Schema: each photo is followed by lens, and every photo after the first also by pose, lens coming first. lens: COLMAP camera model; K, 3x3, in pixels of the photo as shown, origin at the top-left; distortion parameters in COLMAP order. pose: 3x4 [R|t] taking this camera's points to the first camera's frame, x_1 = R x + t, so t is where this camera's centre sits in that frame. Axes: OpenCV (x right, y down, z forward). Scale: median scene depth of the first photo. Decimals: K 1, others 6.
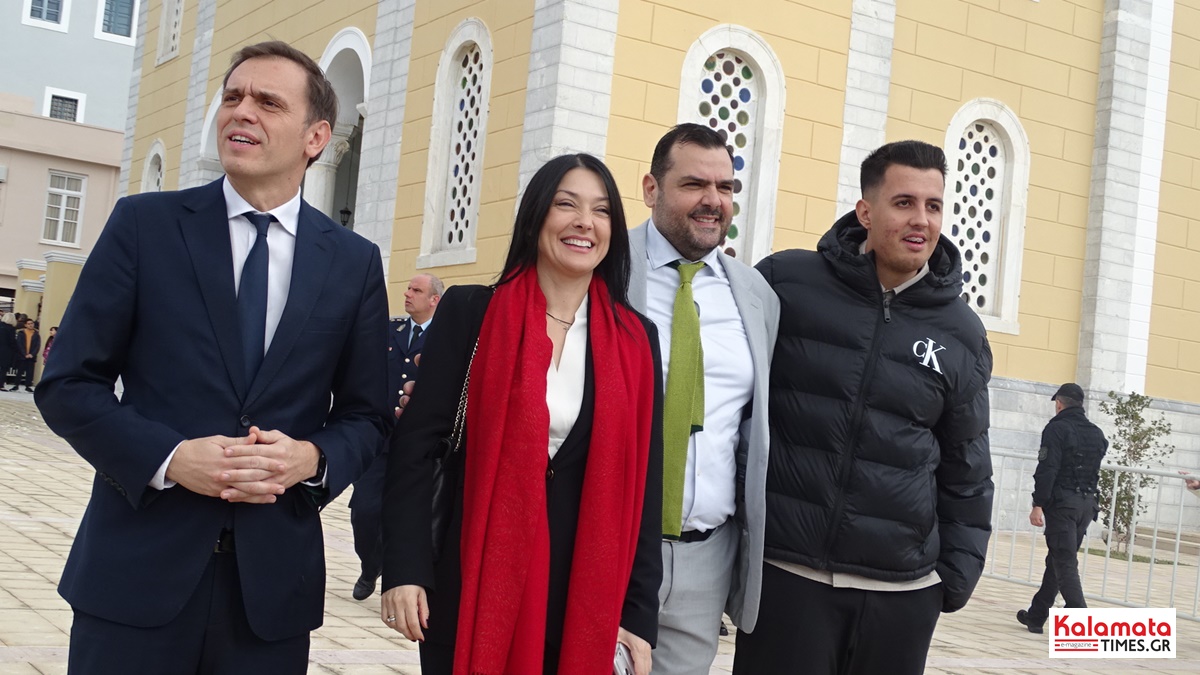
lens RADIAL K [[1543.6, 0, 599.0], [0, 1543.6, 337.3], [0, 0, 1]] dist [-0.008830, 0.000000]
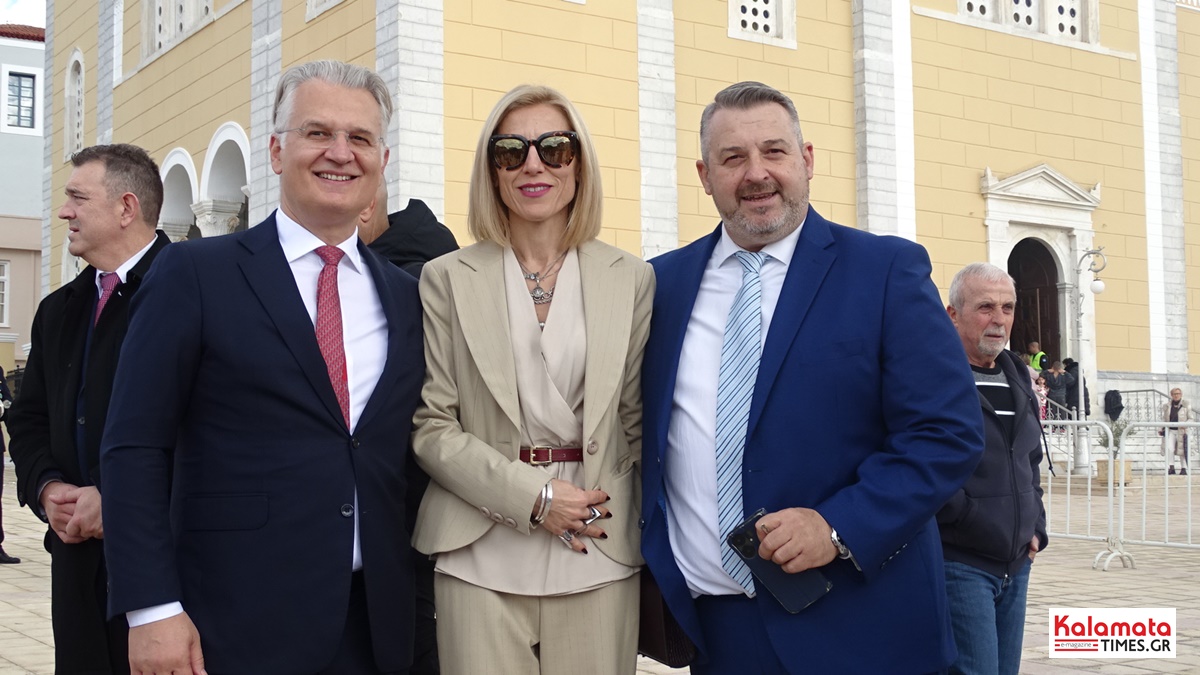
lens RADIAL K [[1543.6, 0, 601.6], [0, 1543.6, 335.5], [0, 0, 1]] dist [-0.008830, 0.000000]
pose [[0.993672, -0.101454, 0.048202, 0.050575], [0.102012, 0.994740, -0.009247, 0.002127], [-0.047011, 0.014105, 0.998795, -0.200450]]
